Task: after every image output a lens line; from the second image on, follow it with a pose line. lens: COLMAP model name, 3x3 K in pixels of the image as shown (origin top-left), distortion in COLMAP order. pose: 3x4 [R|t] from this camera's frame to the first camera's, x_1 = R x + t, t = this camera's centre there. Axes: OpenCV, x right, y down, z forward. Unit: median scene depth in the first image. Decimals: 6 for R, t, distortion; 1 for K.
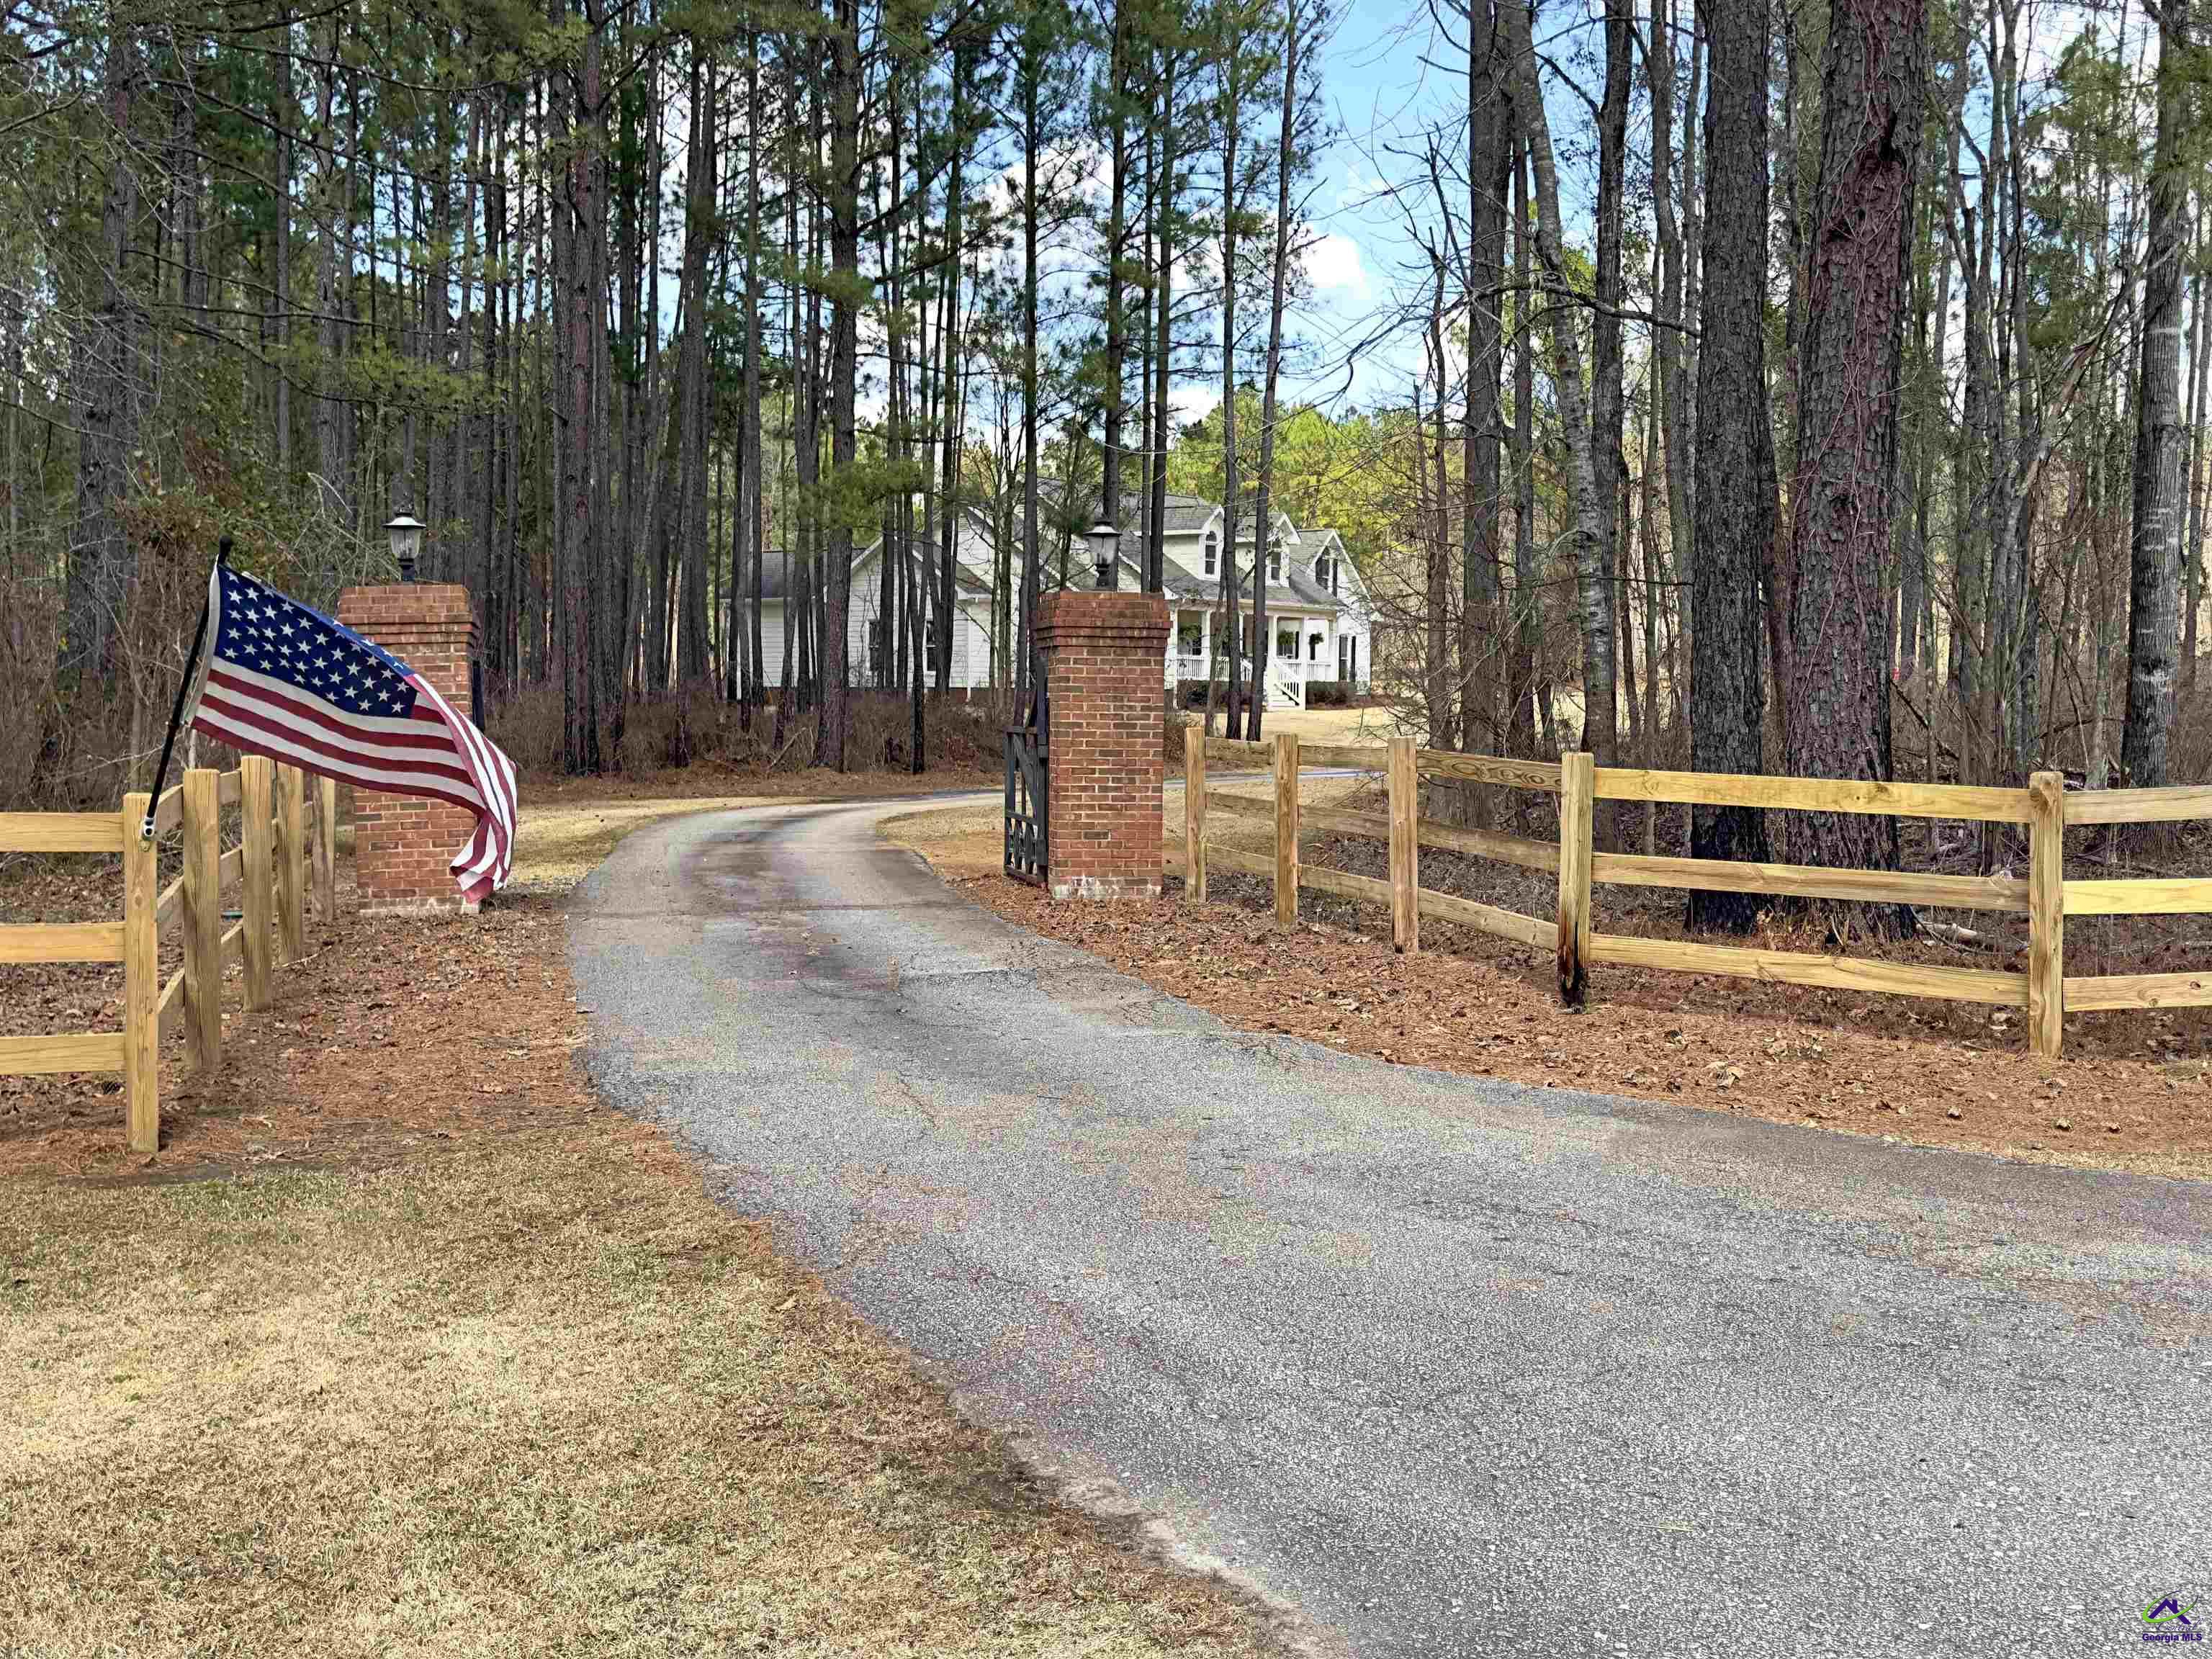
lens RADIAL K [[2714.8, 0, 1091.2], [0, 2714.8, 817.7], [0, 0, 1]] dist [0.003122, 1.078812]
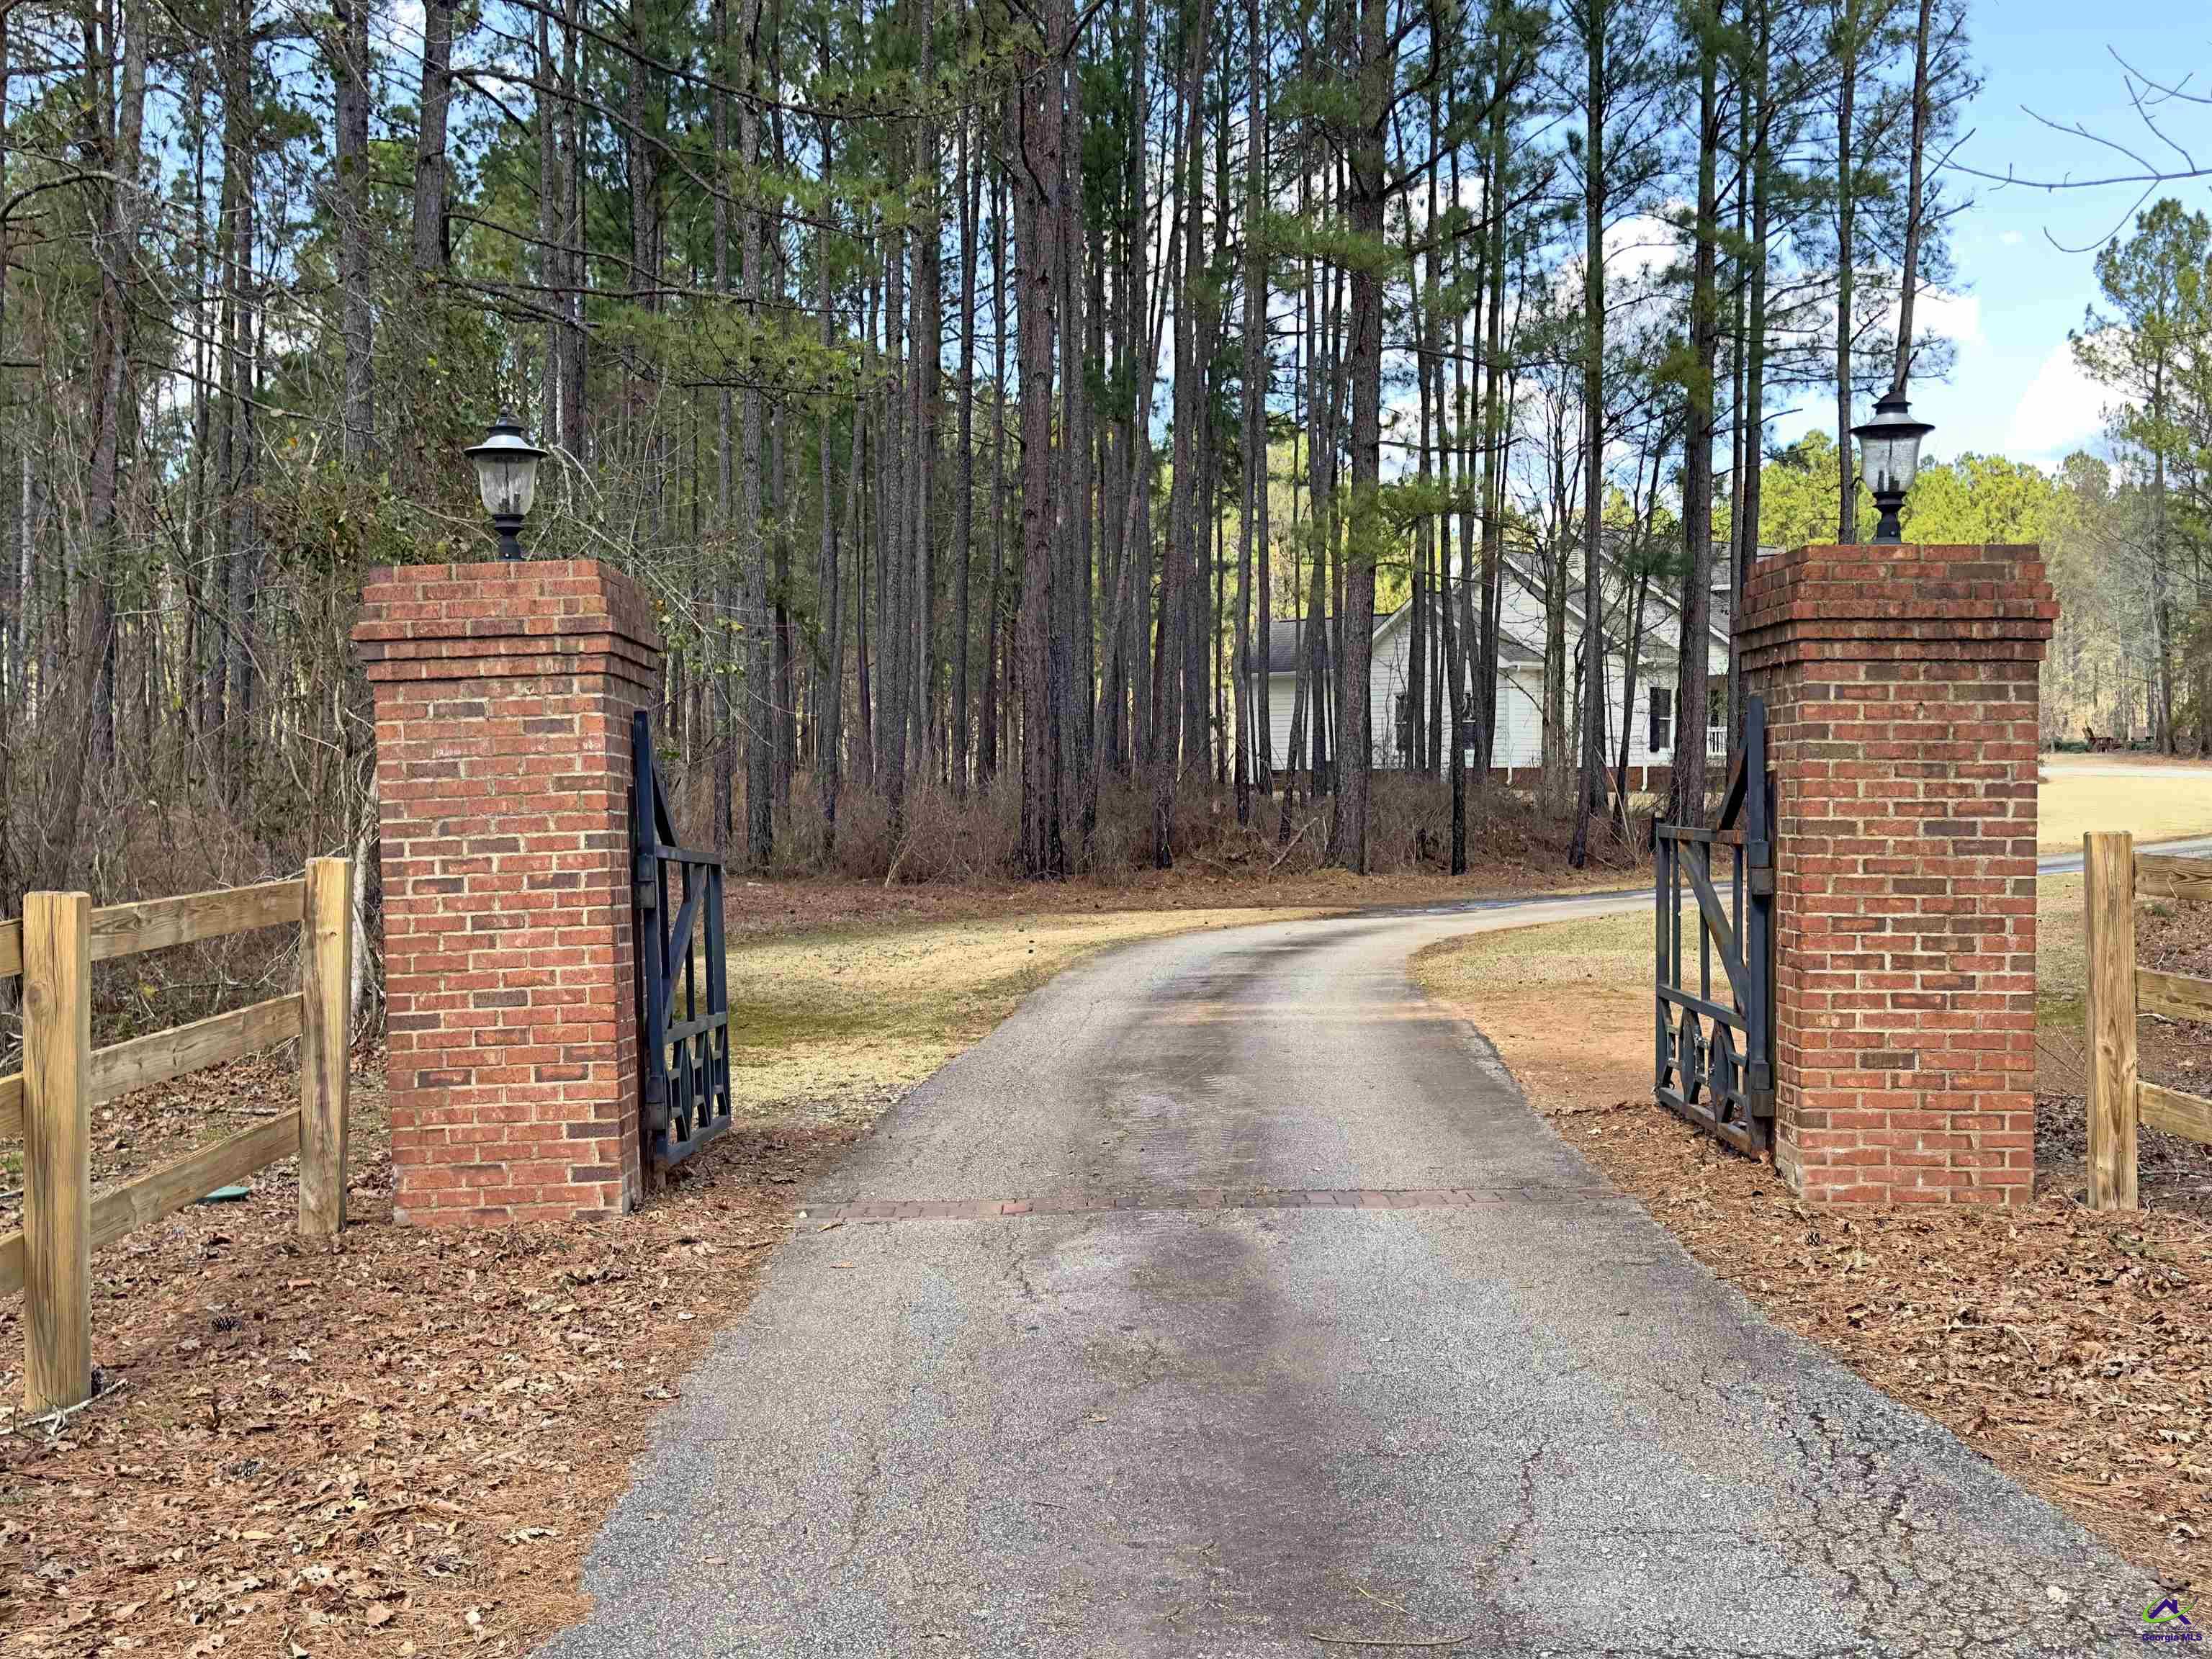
lens RADIAL K [[2714.8, 0, 1091.2], [0, 2714.8, 817.7], [0, 0, 1]] dist [0.003122, 1.078812]
pose [[0.981391, -0.006668, -0.191903, -0.014136], [0.000662, 0.999508, -0.031343, -0.006960], [0.192017, 0.030633, 0.980913, 0.168693]]
